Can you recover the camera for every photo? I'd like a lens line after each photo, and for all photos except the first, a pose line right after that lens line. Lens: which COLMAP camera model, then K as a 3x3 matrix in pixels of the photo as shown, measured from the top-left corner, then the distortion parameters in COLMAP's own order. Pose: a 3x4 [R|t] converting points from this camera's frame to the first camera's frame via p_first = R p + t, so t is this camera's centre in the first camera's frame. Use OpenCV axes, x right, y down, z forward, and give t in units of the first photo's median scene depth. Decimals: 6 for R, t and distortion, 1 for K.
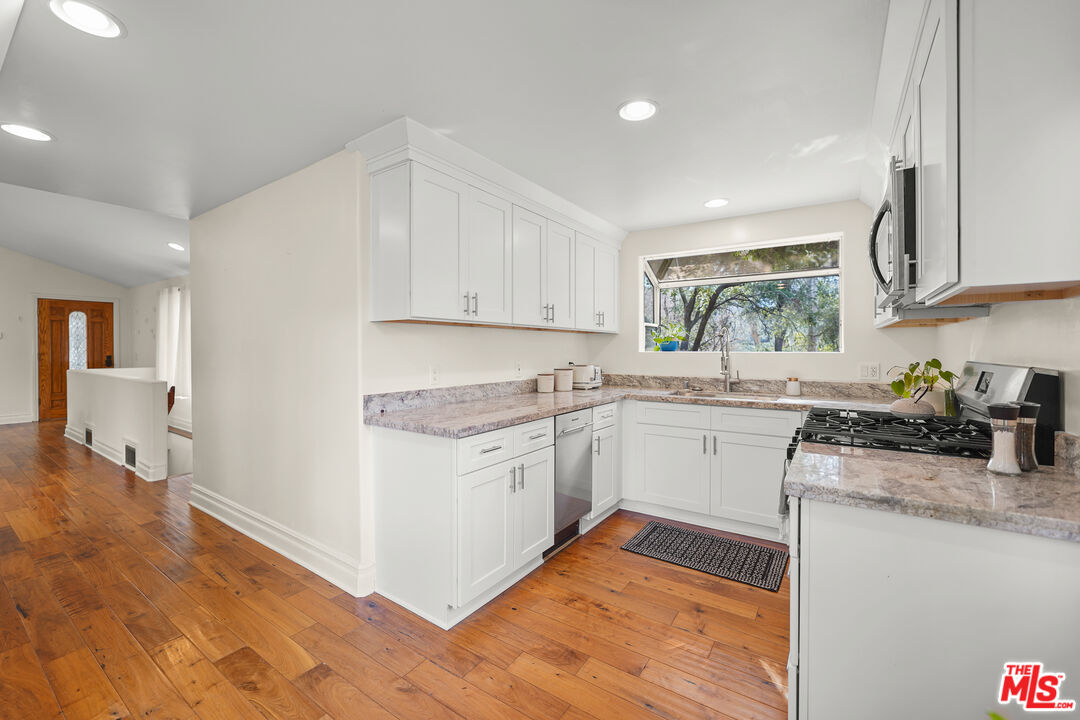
lens RADIAL K [[440.2, 0, 540.7], [0, 440.2, 355.6], [0, 0, 1]] dist [-0.003055, 0.000236]
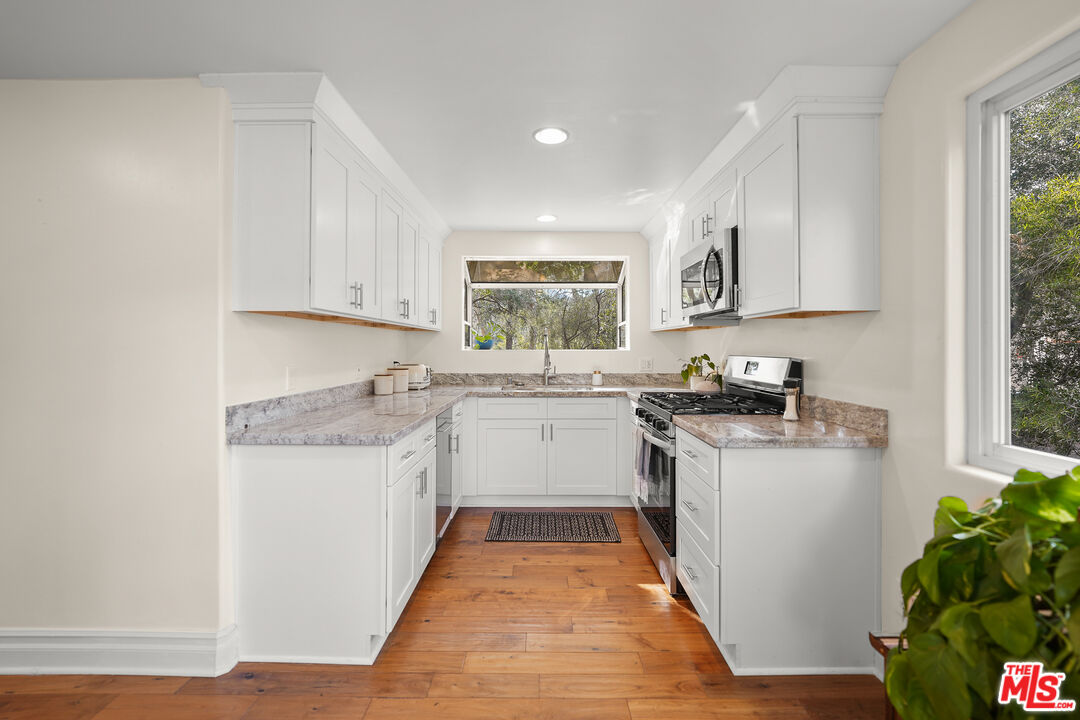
lens RADIAL K [[467.2, 0, 536.9], [0, 467.2, 350.5], [0, 0, 1]] dist [0.002539, 0.001006]
pose [[0.832926, -0.003336, 0.553374, -0.363681], [0.008442, 0.999942, -0.006679, 0.001778], [-0.553320, 0.010235, 0.832906, 0.020044]]
